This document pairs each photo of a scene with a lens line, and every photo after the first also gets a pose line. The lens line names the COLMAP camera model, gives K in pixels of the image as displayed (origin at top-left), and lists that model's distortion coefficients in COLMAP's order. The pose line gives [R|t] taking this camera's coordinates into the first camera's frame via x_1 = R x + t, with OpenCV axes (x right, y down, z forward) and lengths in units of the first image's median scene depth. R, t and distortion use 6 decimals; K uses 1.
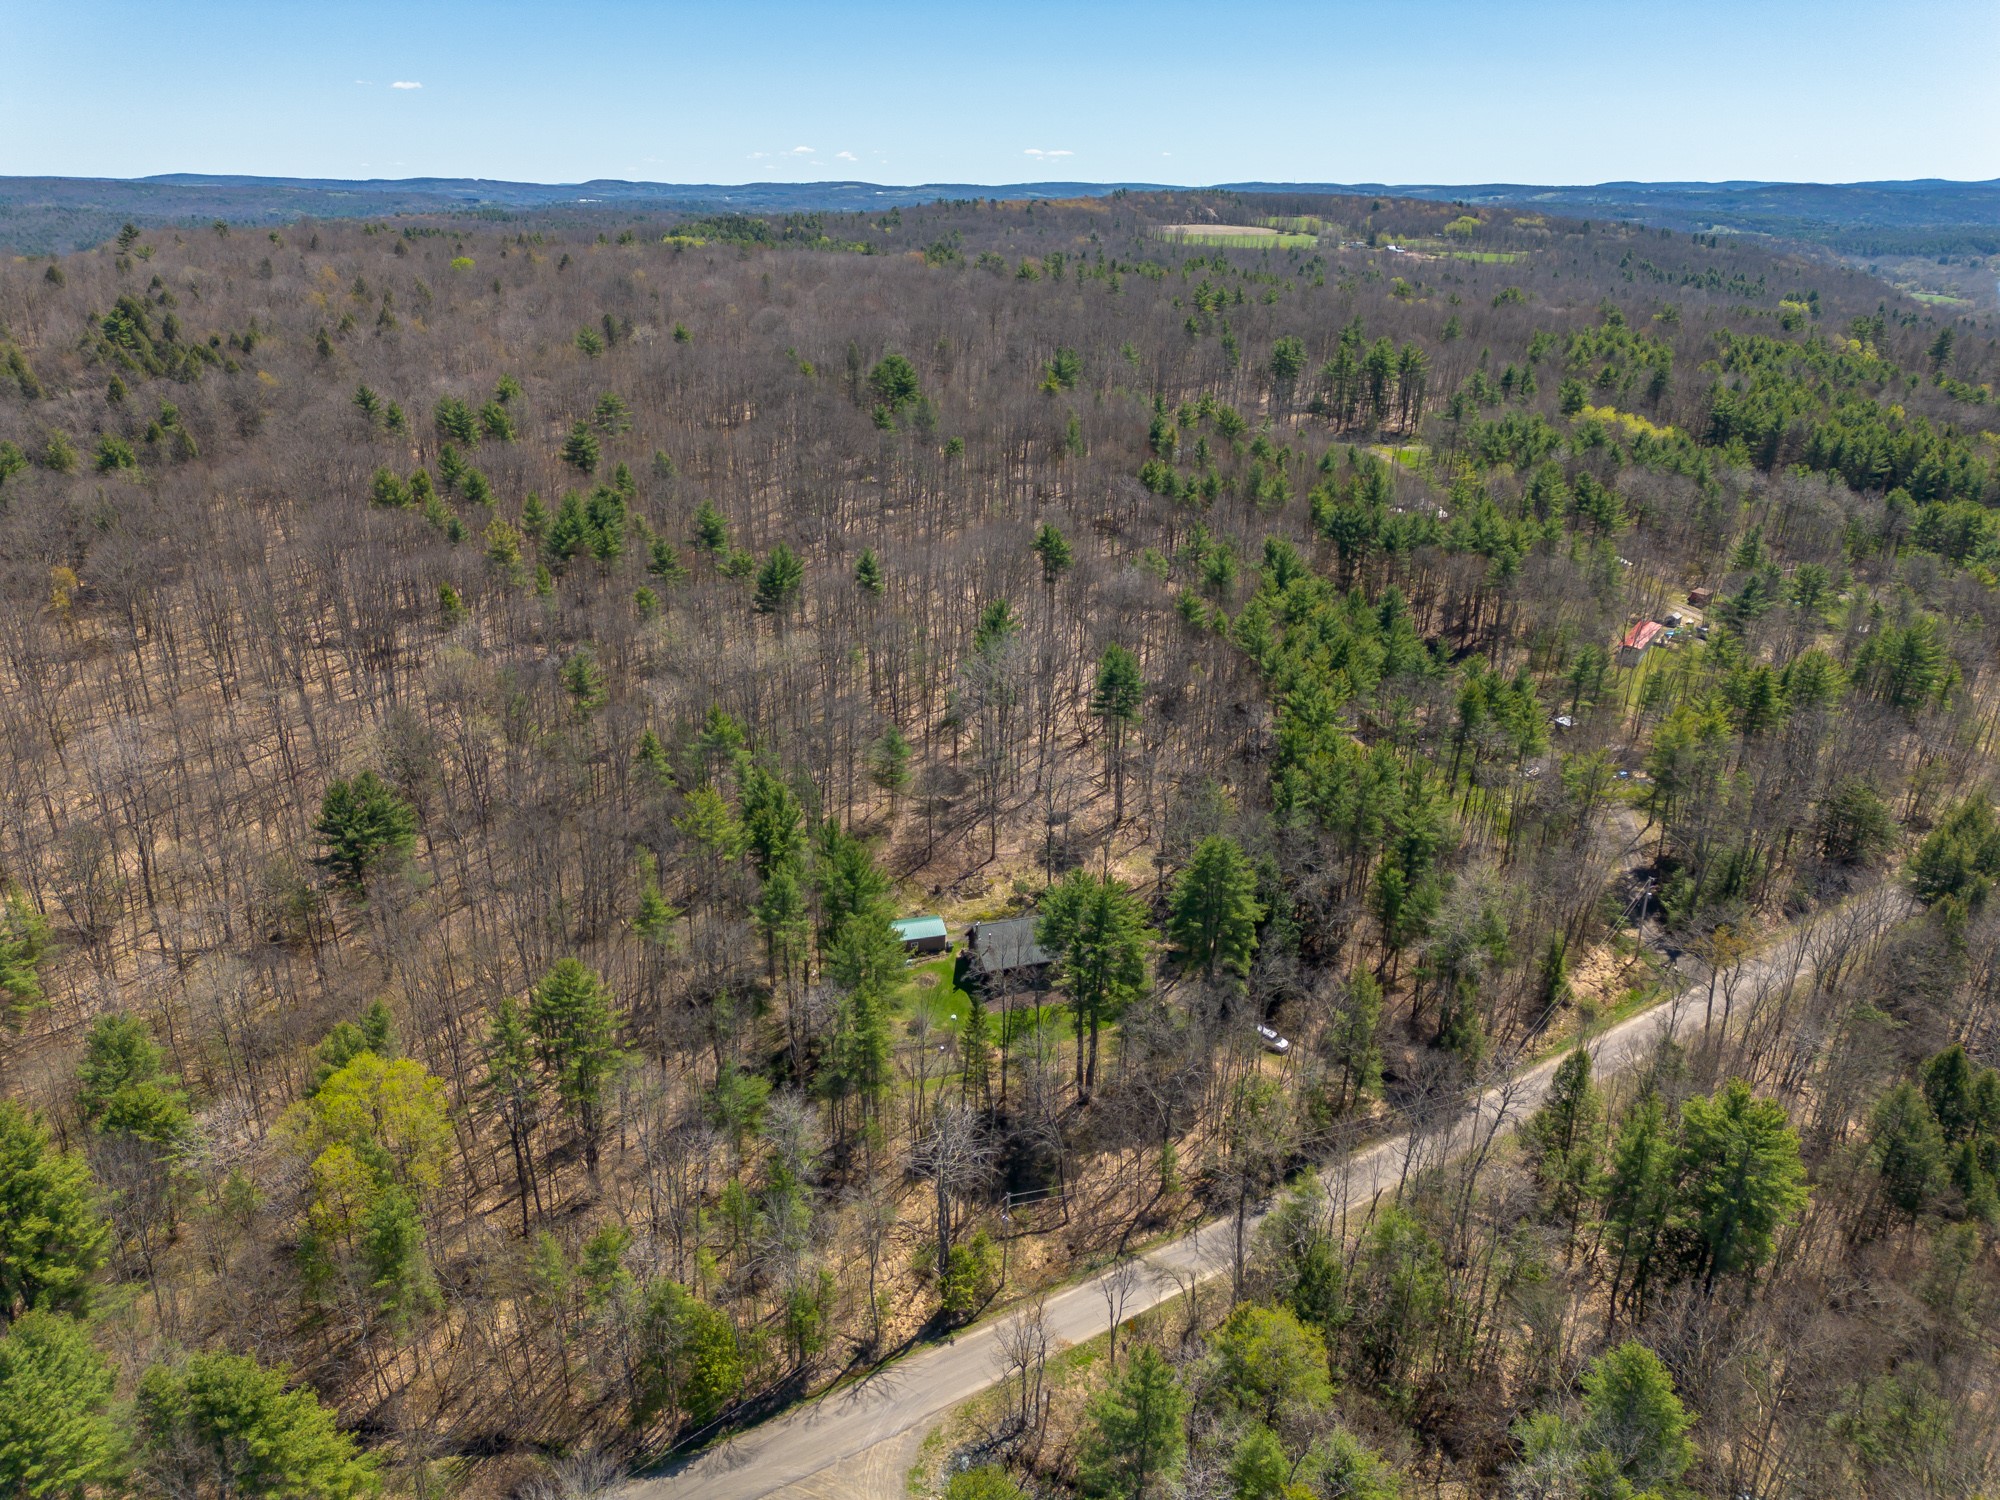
lens RADIAL K [[1394.2, 0, 1000.0], [0, 1394.2, 750.0], [0, 0, 1]] dist [0.127379, -0.141734]
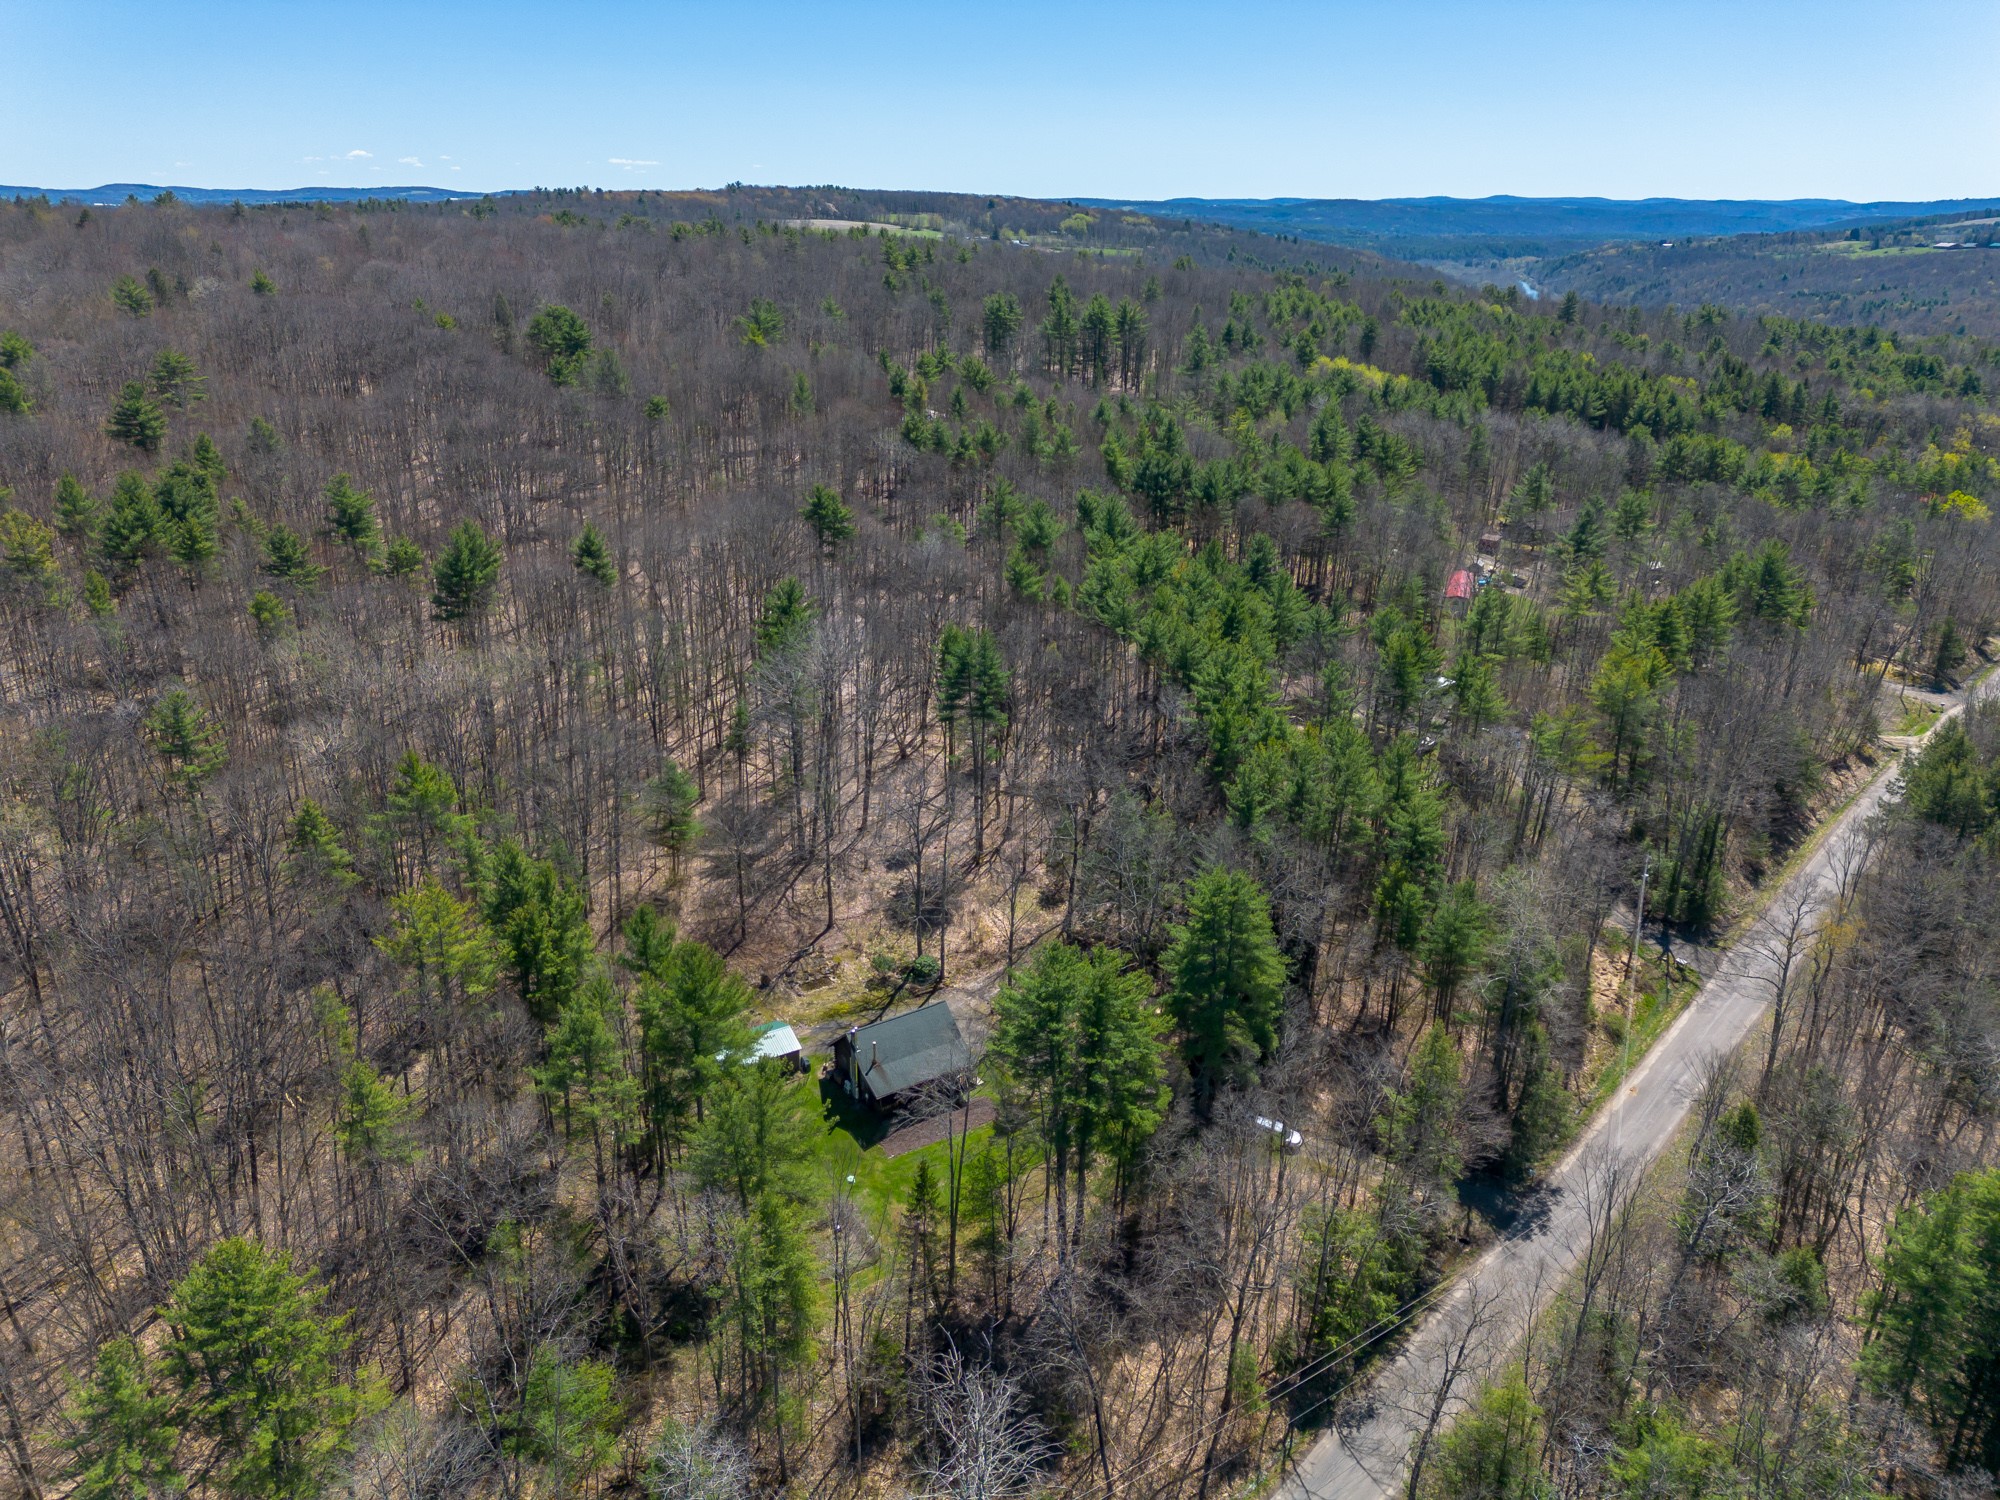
lens RADIAL K [[1403.6, 0, 1000.0], [0, 1403.6, 750.0], [0, 0, 1]] dist [0.076245, -0.064847]
pose [[0.965294, -0.092314, 0.244305, -0.077807], [0.094061, 0.995556, 0.004532, -0.007979], [-0.243637, 0.018605, 0.969688, 0.222855]]
